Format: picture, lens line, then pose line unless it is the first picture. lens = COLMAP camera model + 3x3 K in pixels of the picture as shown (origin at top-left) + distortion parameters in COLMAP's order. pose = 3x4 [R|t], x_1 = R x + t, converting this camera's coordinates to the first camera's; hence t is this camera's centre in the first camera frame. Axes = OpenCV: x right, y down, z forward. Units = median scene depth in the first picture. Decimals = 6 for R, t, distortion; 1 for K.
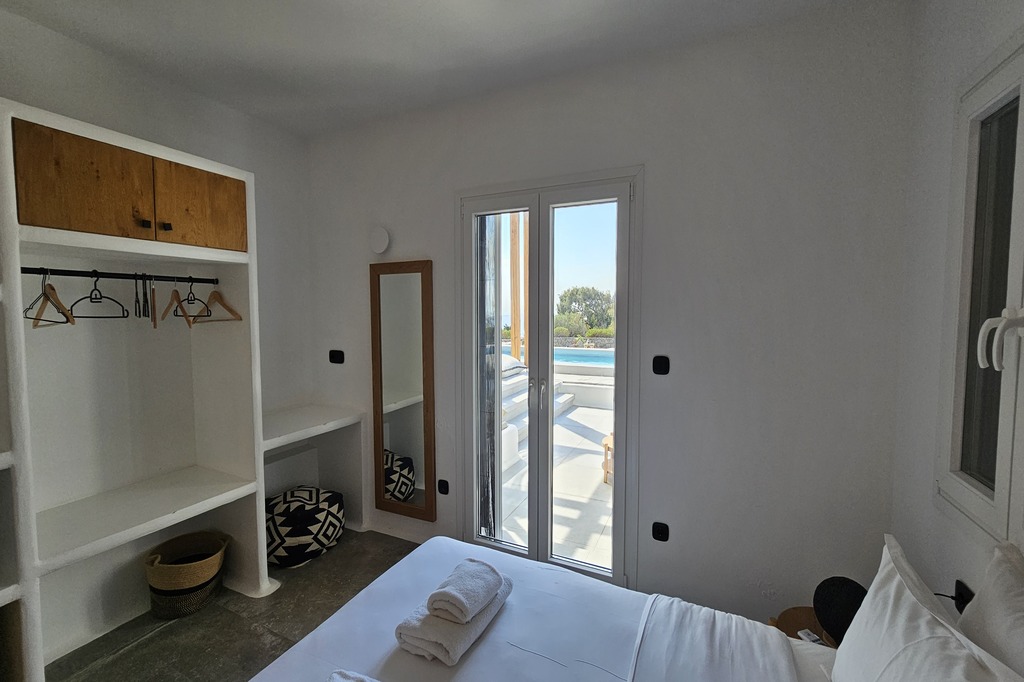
lens RADIAL K [[421.3, 0, 511.5], [0, 421.3, 323.7], [0, 0, 1]] dist [-0.000643, 0.000440]
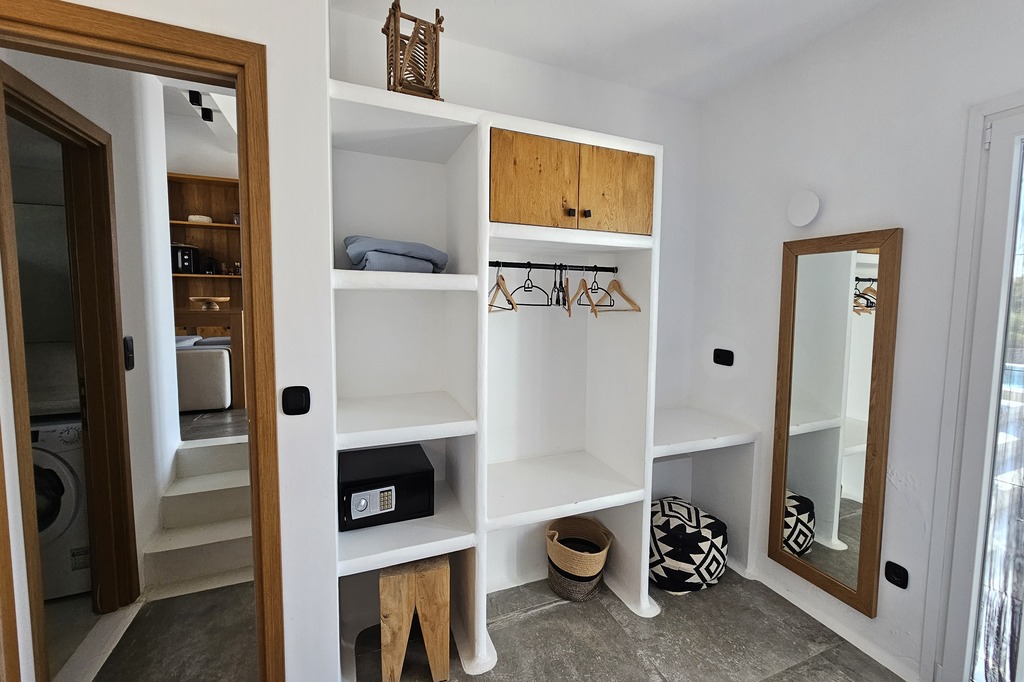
lens RADIAL K [[419.2, 0, 511.6], [0, 419.2, 306.3], [0, 0, 1]] dist [0.000270, 0.000017]
pose [[0.734521, 0.027087, -0.678045, -0.213219], [-0.038084, 0.999274, -0.001336, -0.006375], [0.677516, 0.026804, 0.735019, 0.131840]]
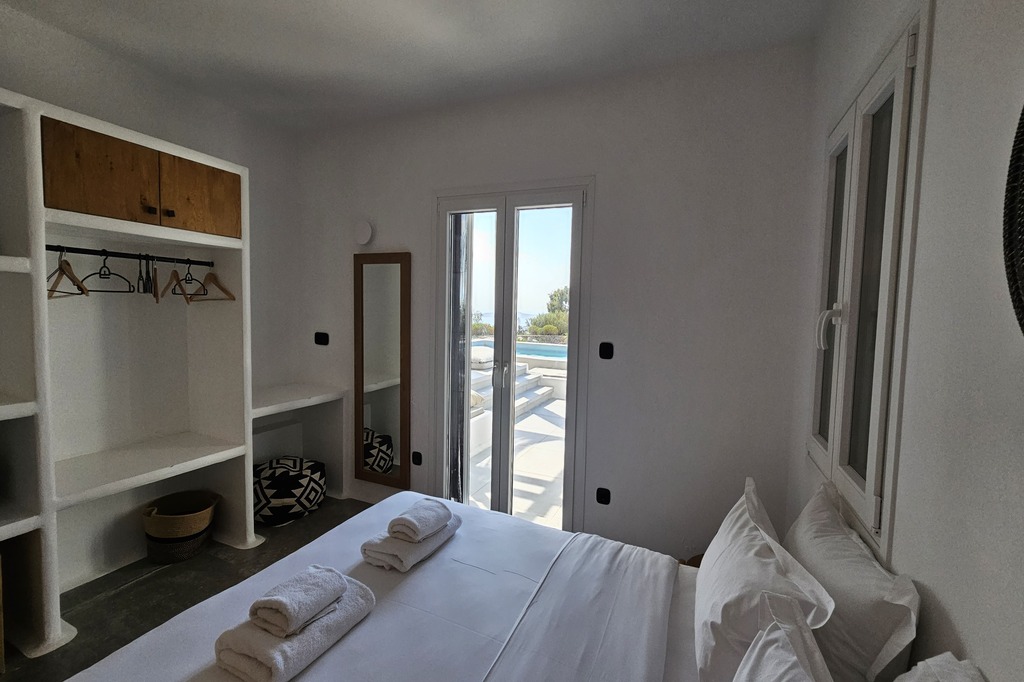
lens RADIAL K [[418.9, 0, 516.8], [0, 418.9, 330.3], [0, 0, 1]] dist [0.000538, -0.000009]
pose [[0.998924, 0.030059, 0.035326, 0.064571], [-0.030822, 0.999299, 0.021244, 0.023879], [-0.034663, -0.022310, 0.999150, -0.127658]]
